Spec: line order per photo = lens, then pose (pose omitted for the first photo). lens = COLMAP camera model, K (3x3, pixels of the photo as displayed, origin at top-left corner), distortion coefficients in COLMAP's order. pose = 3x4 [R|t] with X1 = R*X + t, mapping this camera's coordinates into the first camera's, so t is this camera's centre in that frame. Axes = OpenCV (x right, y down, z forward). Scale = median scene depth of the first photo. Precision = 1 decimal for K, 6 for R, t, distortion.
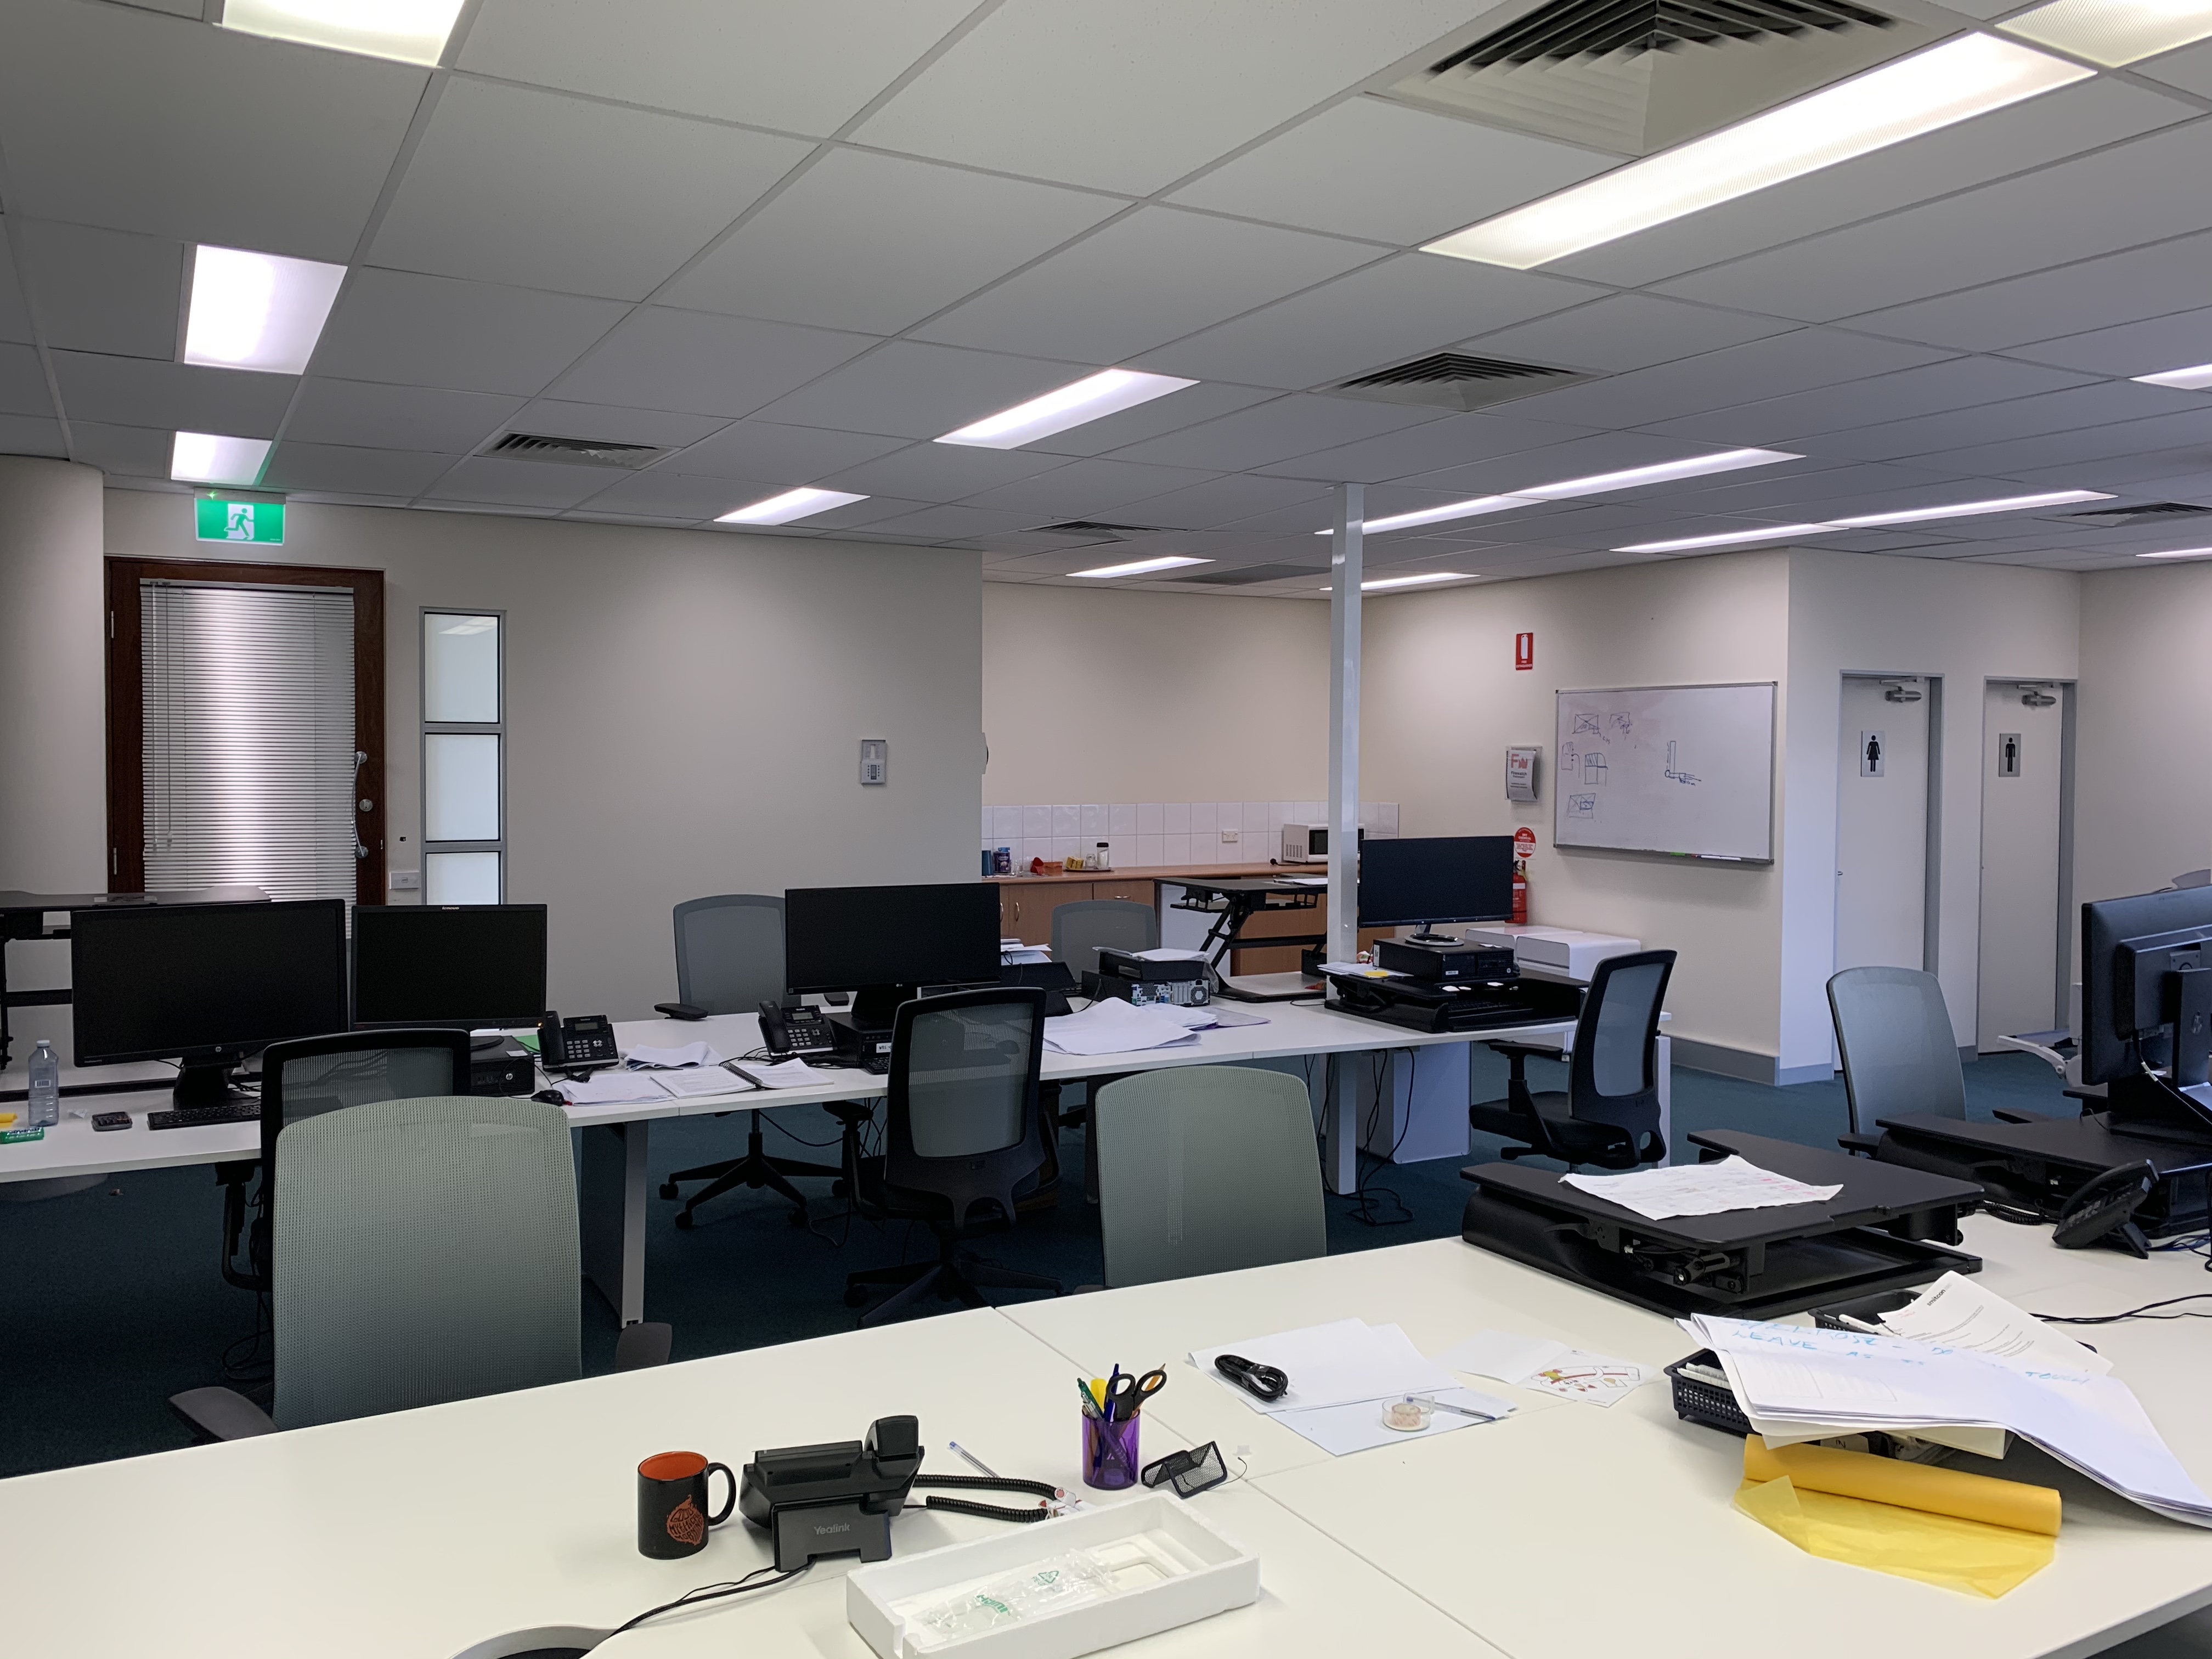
lens RADIAL K [[1735.4, 0, 1103.9], [0, 1735.4, 826.0], [0, 0, 1]] dist [0.005603, -0.001627]
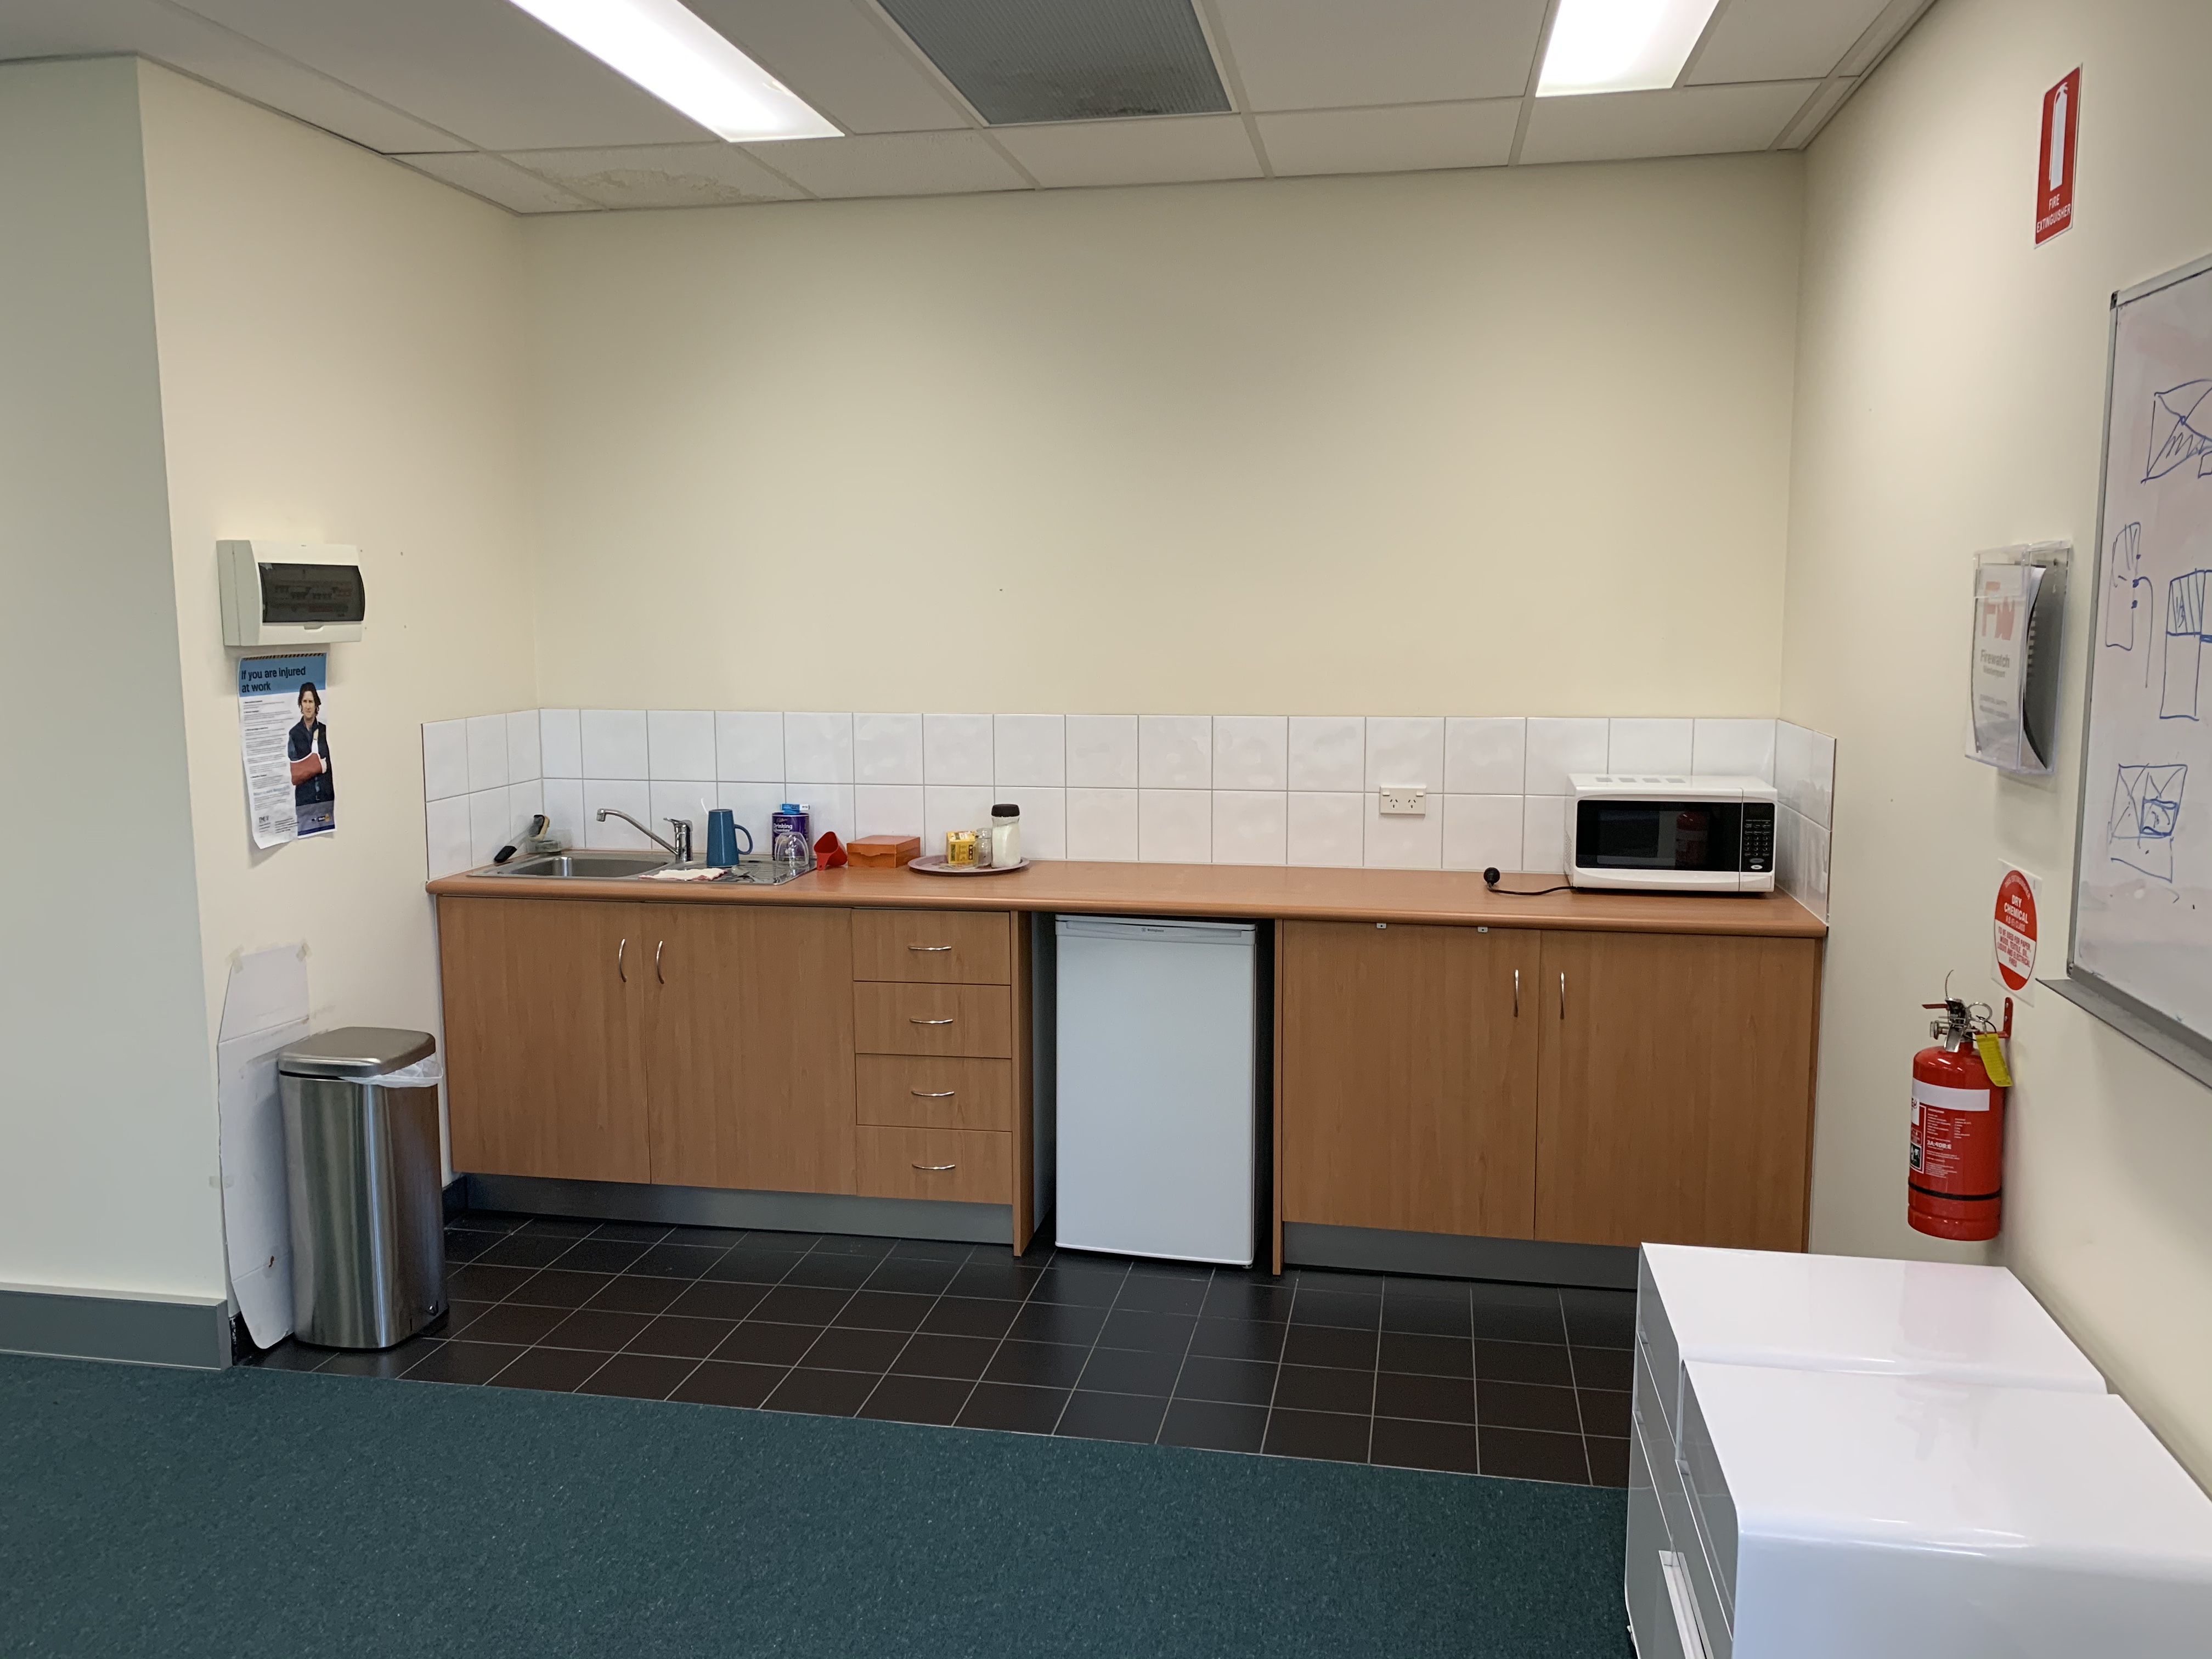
lens RADIAL K [[1735.4, 0, 1111.4], [0, 1735.4, 822.5], [0, 0, 1]] dist [0.005603, -0.001627]
pose [[0.771663, 0.075674, -0.631513, 0.292569], [-0.022760, 0.995546, 0.091485, -0.025941], [0.635624, -0.056222, 0.769949, 0.699991]]
